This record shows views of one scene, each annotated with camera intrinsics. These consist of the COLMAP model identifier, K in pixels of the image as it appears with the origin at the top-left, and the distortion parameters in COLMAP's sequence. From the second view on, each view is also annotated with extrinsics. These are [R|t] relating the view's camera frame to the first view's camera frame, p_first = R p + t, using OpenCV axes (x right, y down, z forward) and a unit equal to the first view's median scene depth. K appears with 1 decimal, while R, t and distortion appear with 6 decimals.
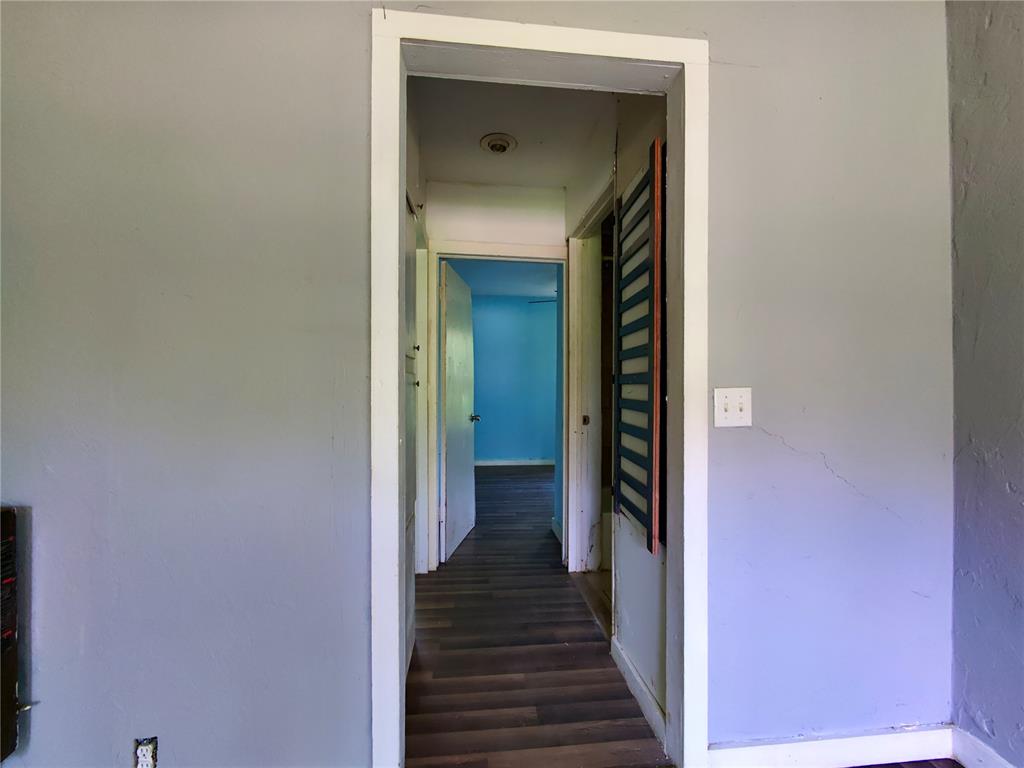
lens RADIAL K [[469.0, 0, 518.0], [0, 469.0, 388.0], [0, 0, 1]] dist [-0.006153, -0.001958]
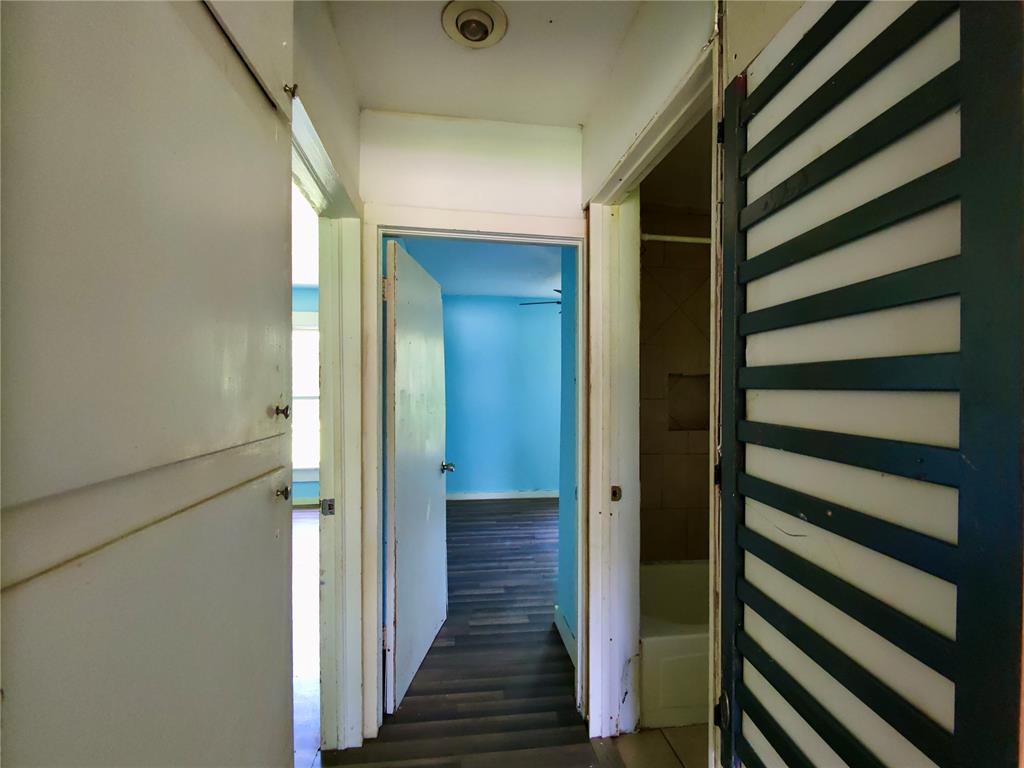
lens RADIAL K [[469.0, 0, 520.9], [0, 469.0, 385.6], [0, 0, 1]] dist [-0.006153, -0.001958]
pose [[0.999417, -0.000550, 0.034131, -0.004736], [0.000734, 0.999985, -0.005403, -0.072116], [-0.034127, 0.005425, 0.999403, 0.371061]]
